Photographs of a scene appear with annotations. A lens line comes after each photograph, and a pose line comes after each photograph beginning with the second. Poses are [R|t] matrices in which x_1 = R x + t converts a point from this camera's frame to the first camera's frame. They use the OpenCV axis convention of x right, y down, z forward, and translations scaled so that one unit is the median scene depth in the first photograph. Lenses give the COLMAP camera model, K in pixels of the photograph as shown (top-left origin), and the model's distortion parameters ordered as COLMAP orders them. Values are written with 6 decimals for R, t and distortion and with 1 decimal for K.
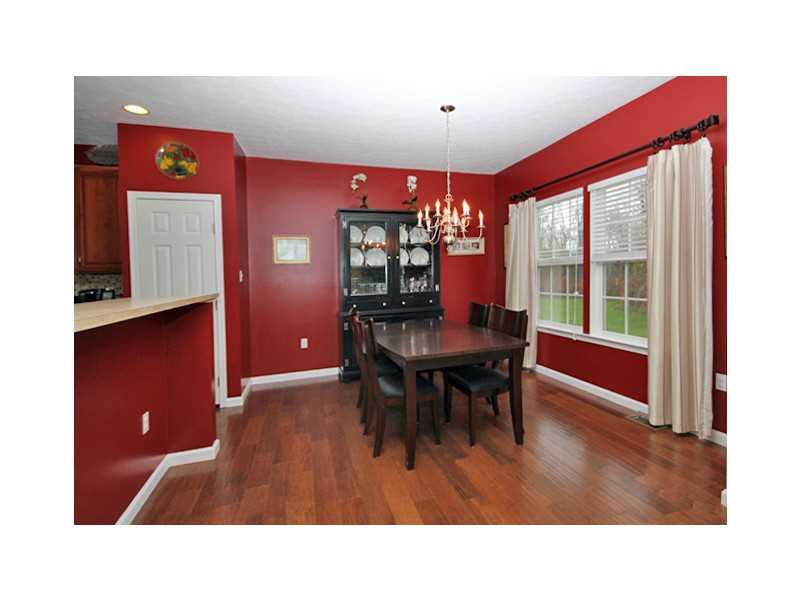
lens RADIAL K [[360.2, 0, 440.1], [0, 360.2, 284.4], [0, 0, 1]] dist [0.001004, 0.000030]
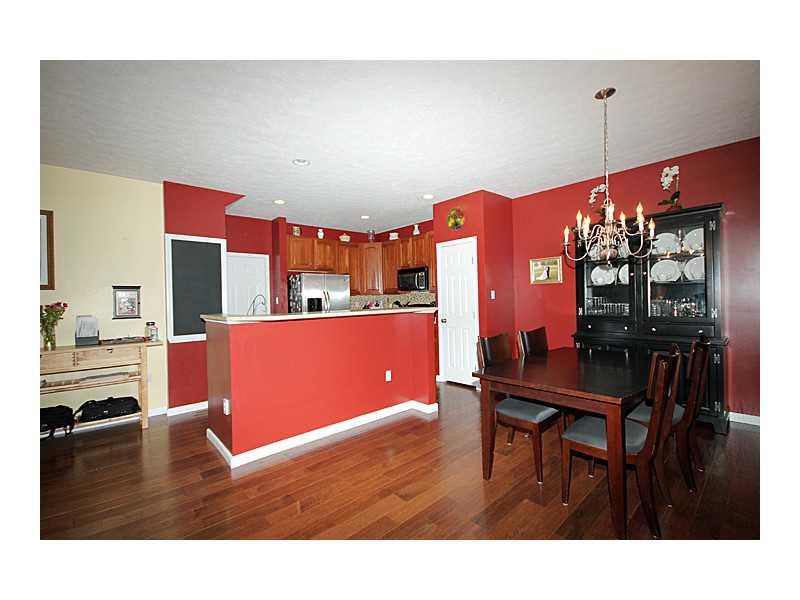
lens RADIAL K [[324.6, 0, 403.7], [0, 324.6, 299.2], [0, 0, 1]] dist [-0.014247, -0.000093]
pose [[0.378524, 0.024584, -0.925265, 0.466653], [-0.014380, 0.999683, 0.020678, -0.027866], [0.925480, 0.005478, 0.378758, 0.272754]]
